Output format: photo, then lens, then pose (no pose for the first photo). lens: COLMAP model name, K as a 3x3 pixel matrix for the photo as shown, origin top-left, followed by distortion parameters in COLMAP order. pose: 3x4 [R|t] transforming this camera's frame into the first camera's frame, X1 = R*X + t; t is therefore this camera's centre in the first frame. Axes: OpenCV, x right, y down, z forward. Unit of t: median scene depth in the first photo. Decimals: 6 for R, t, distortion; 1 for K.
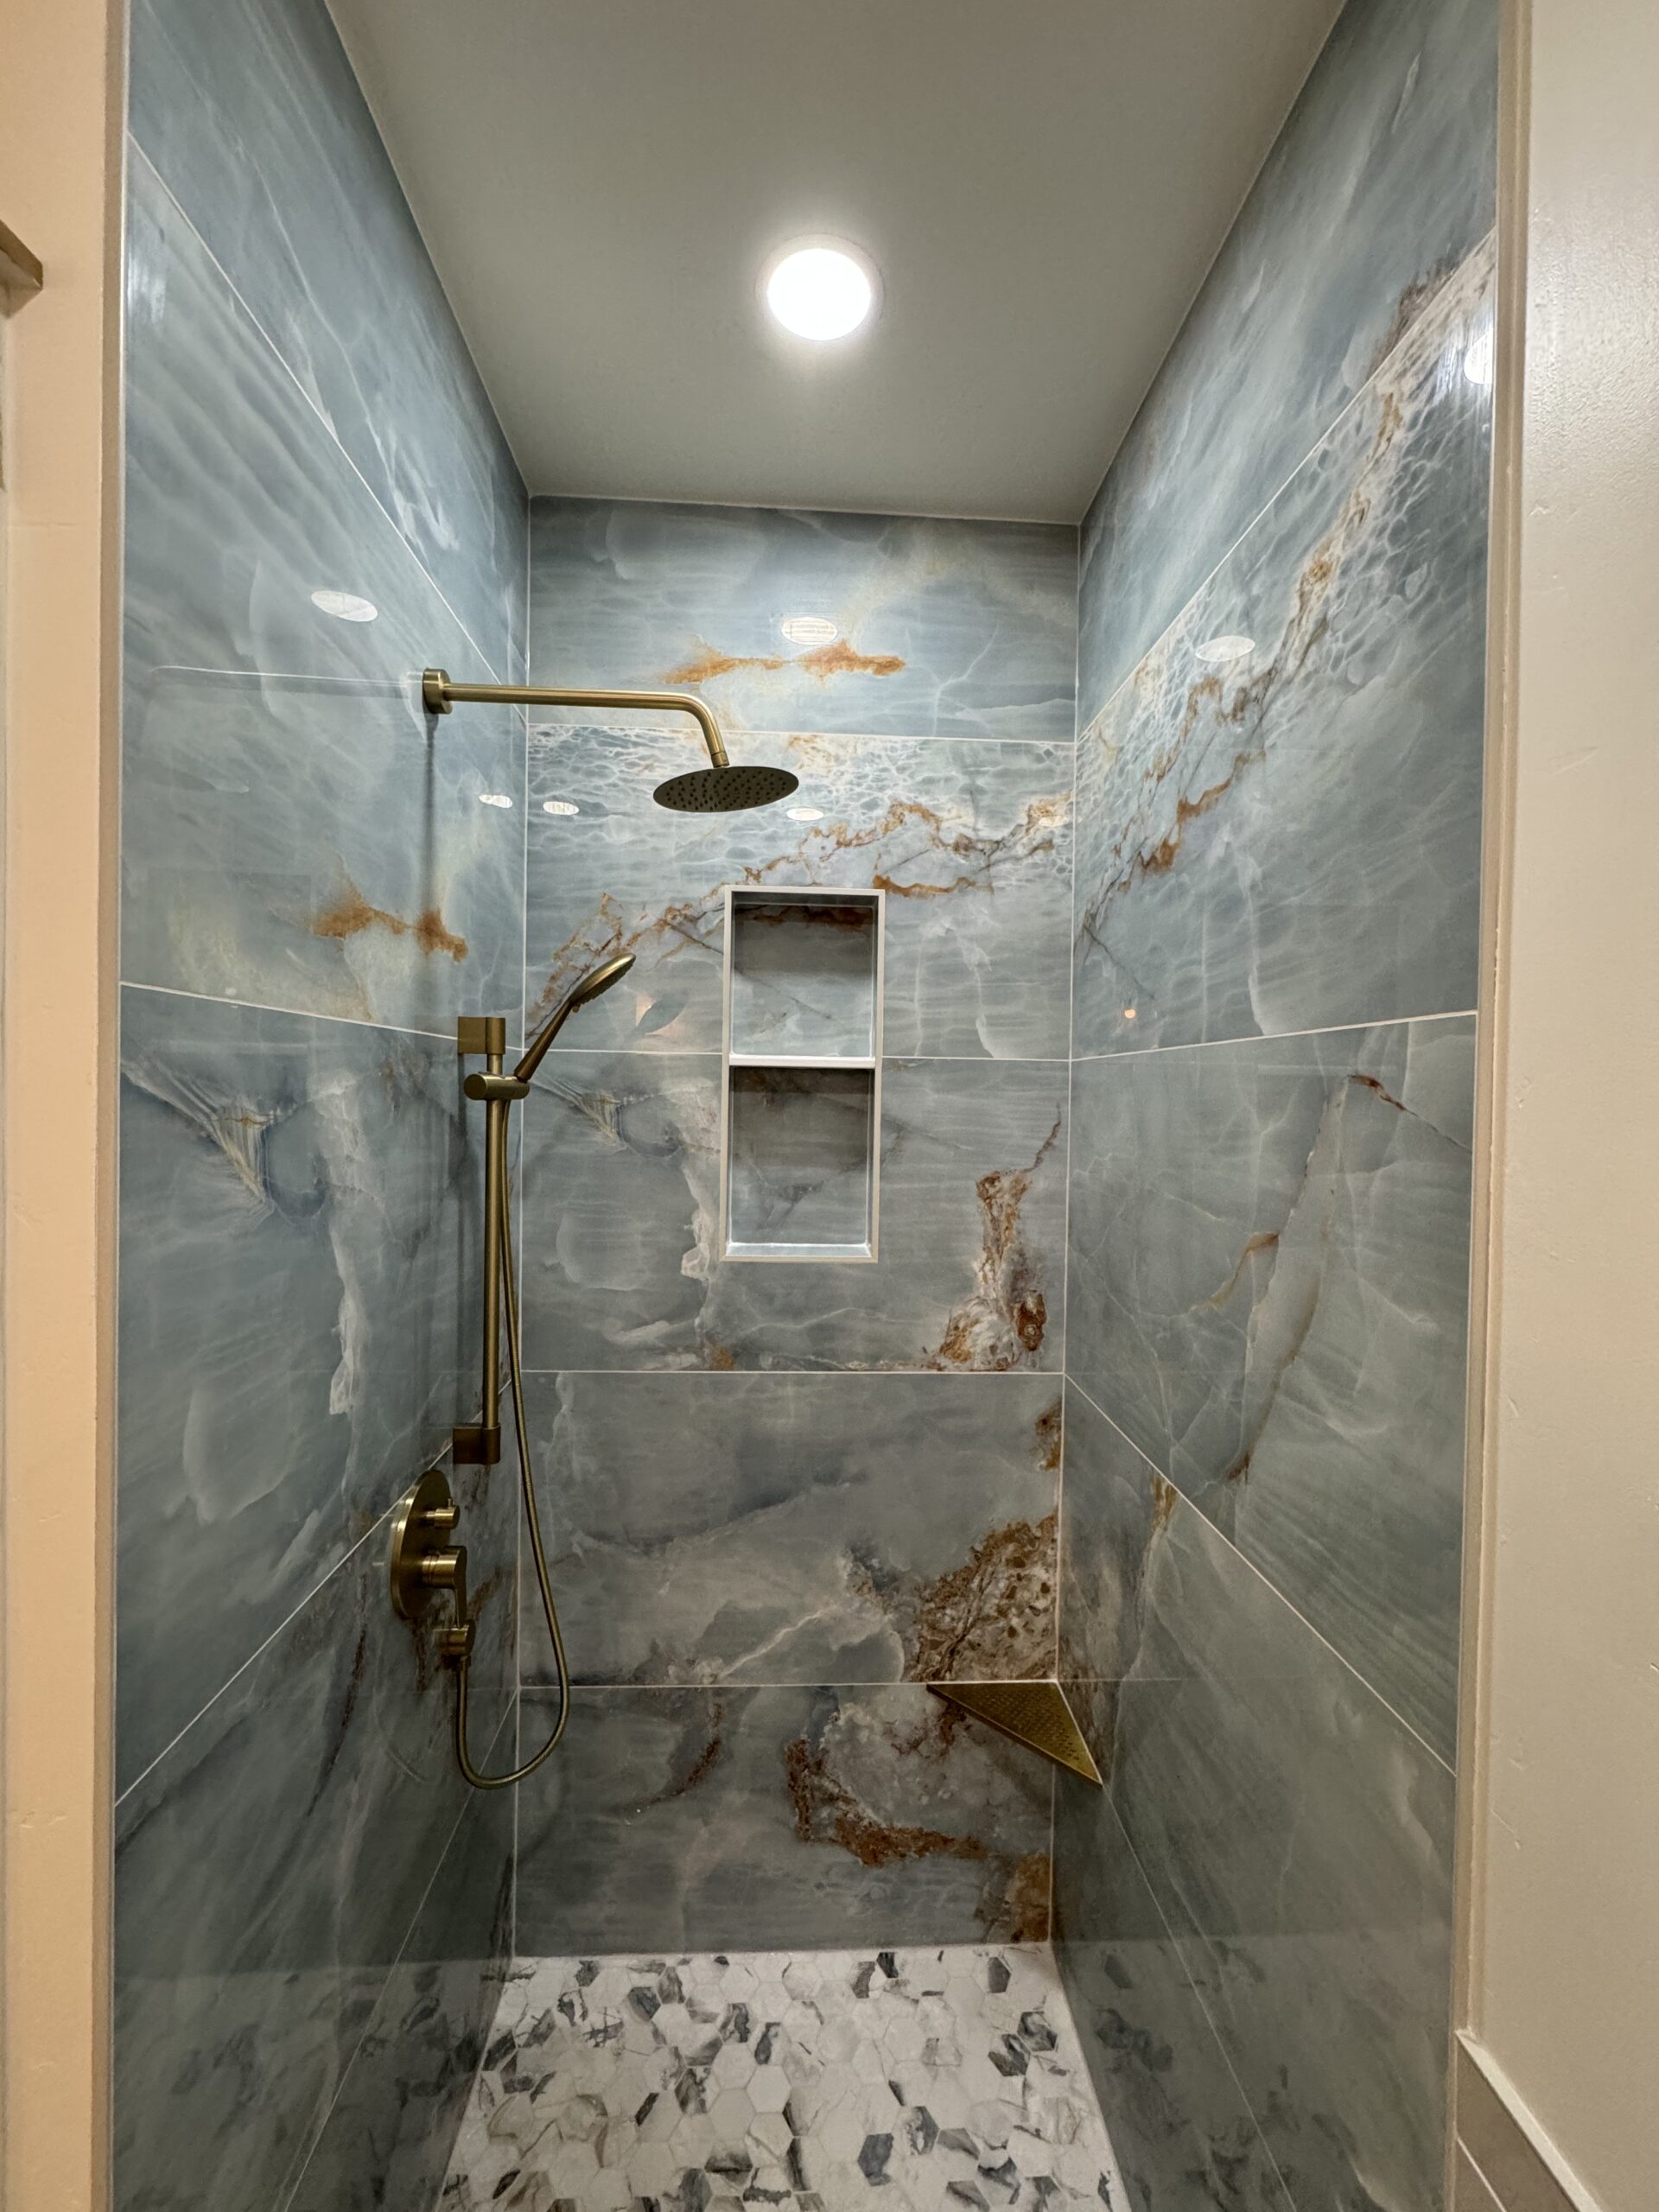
lens RADIAL K [[887.8, 0, 828.0], [0, 887.8, 1110.9], [0, 0, 1]] dist [0.014127, 0.000078]
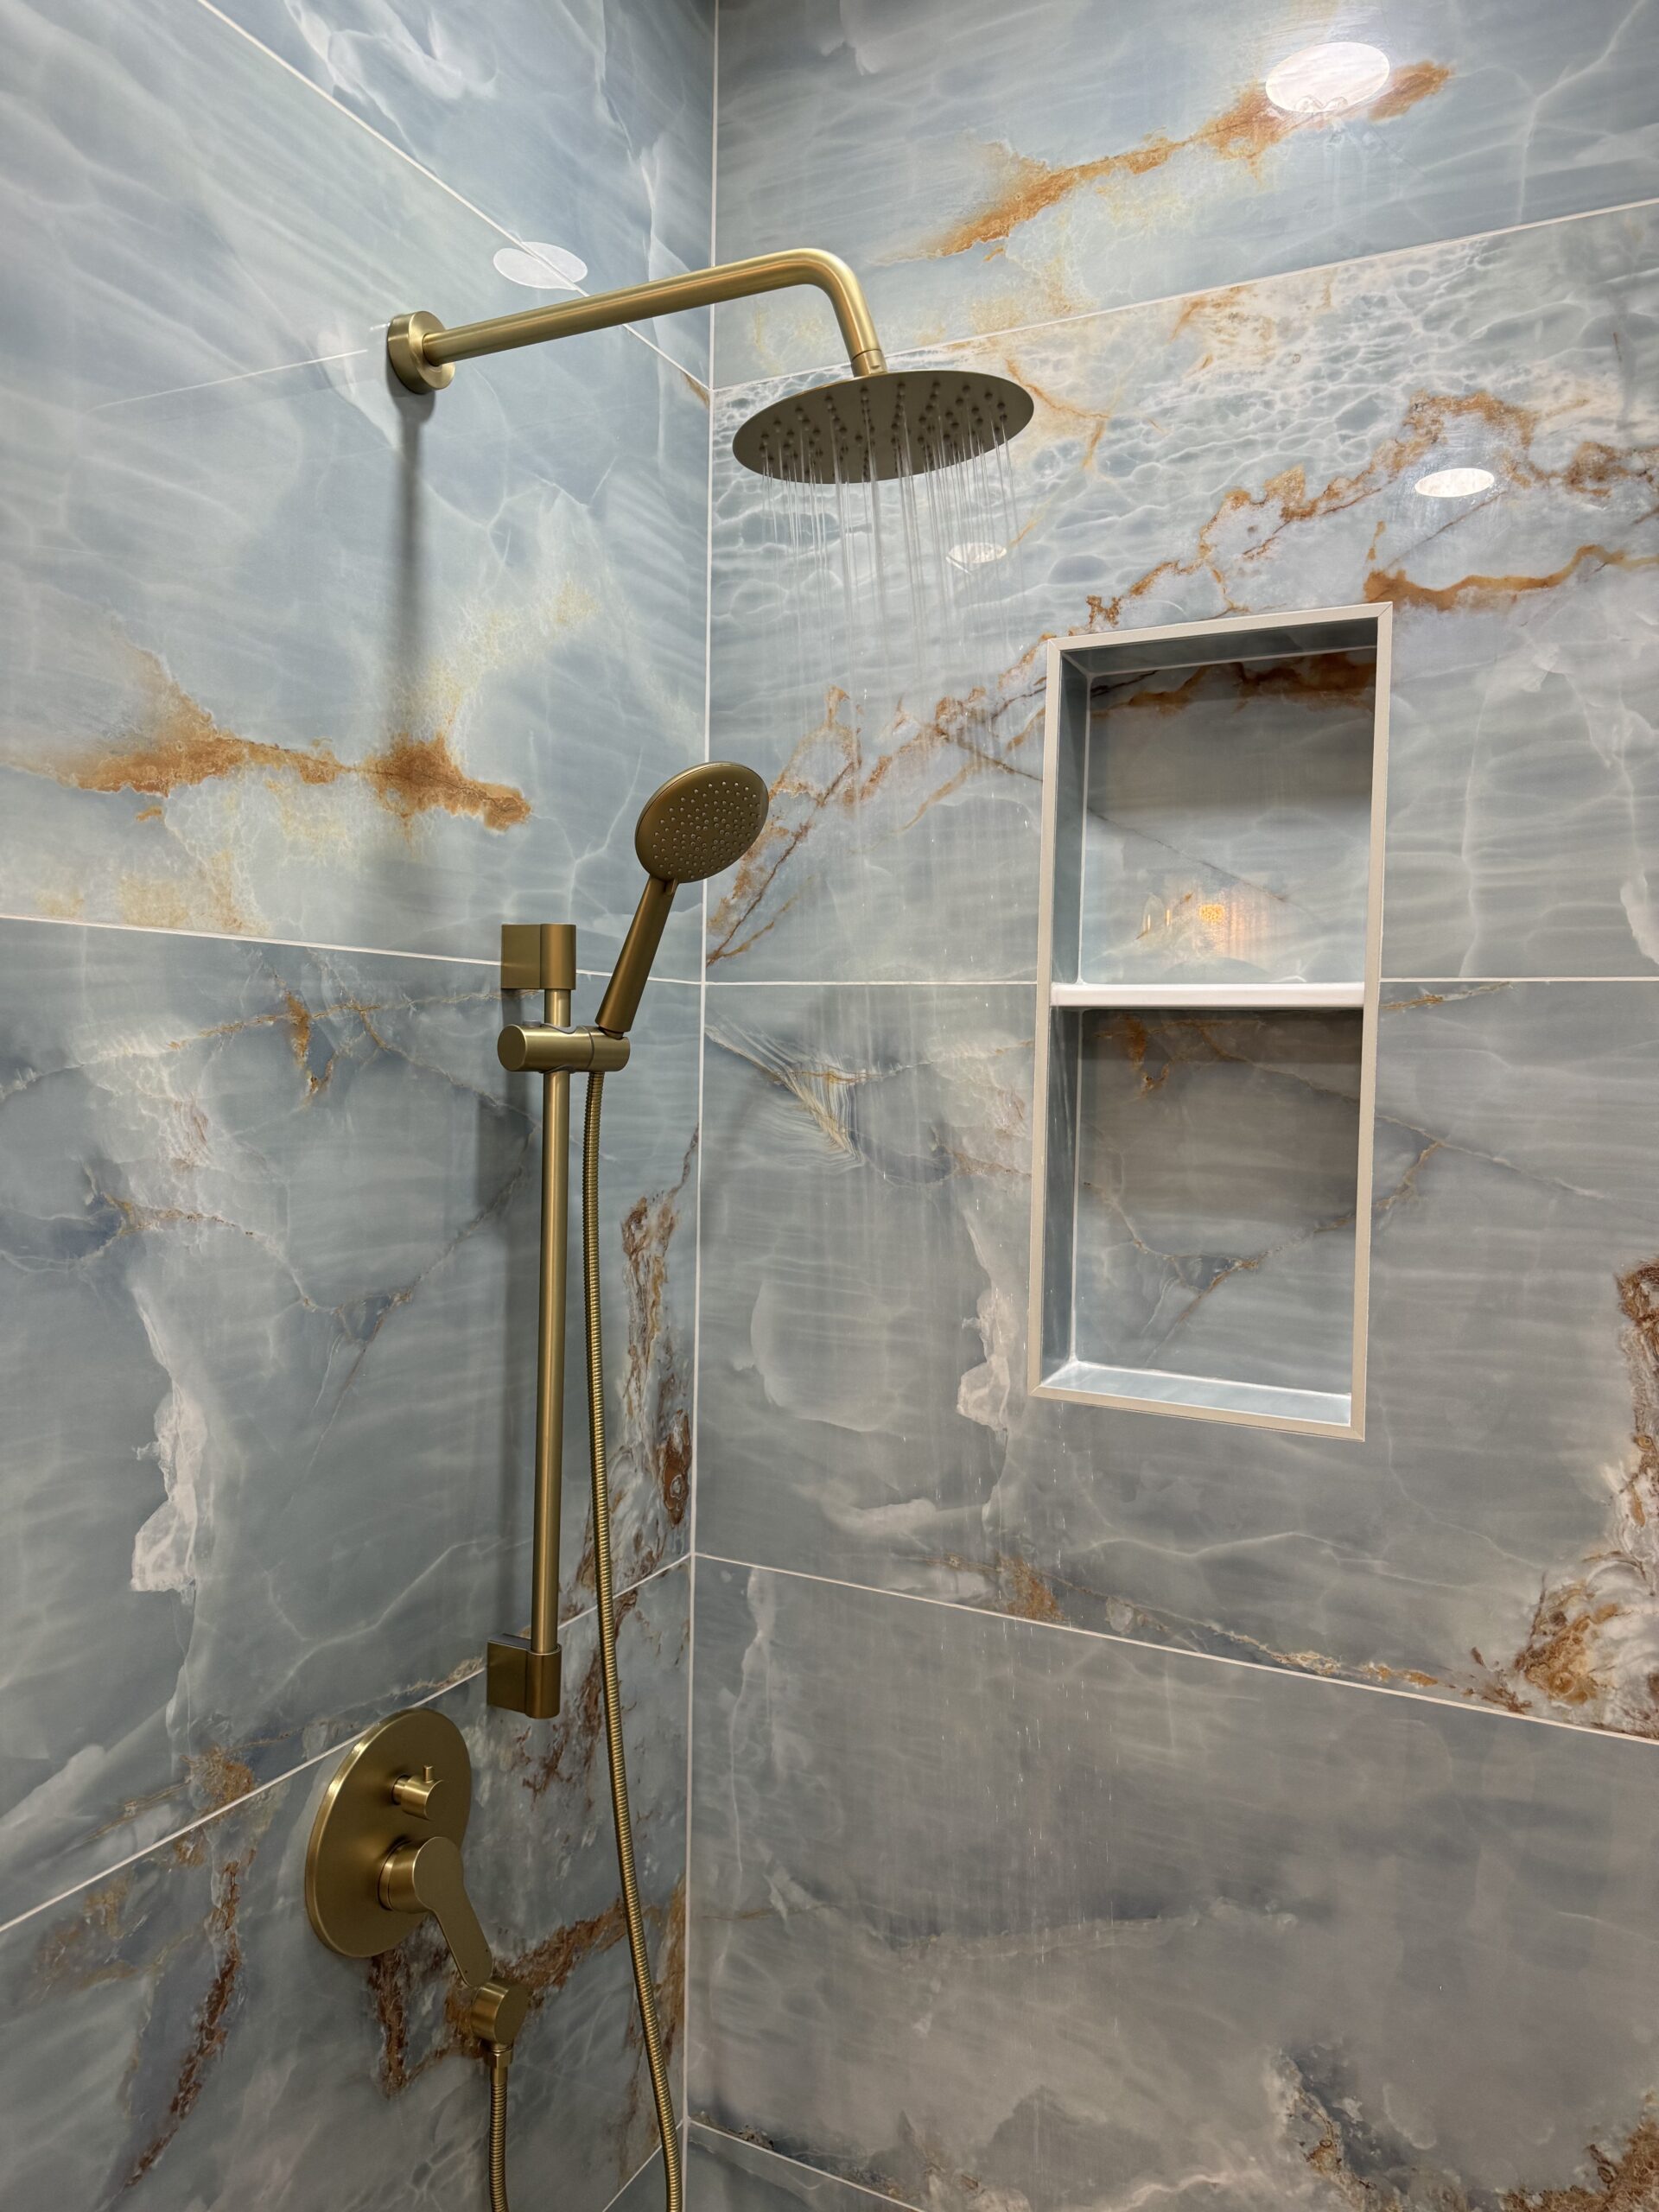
lens RADIAL K [[1577.6, 0, 829.5], [0, 1577.6, 1106.0], [0, 0, 1]] dist [0.047904, -0.045349]
pose [[0.871493, 0.016744, -0.490121, 0.212780], [-0.014558, 0.999860, 0.008274, -0.000442], [0.490191, -0.000075, 0.871615, 0.172067]]
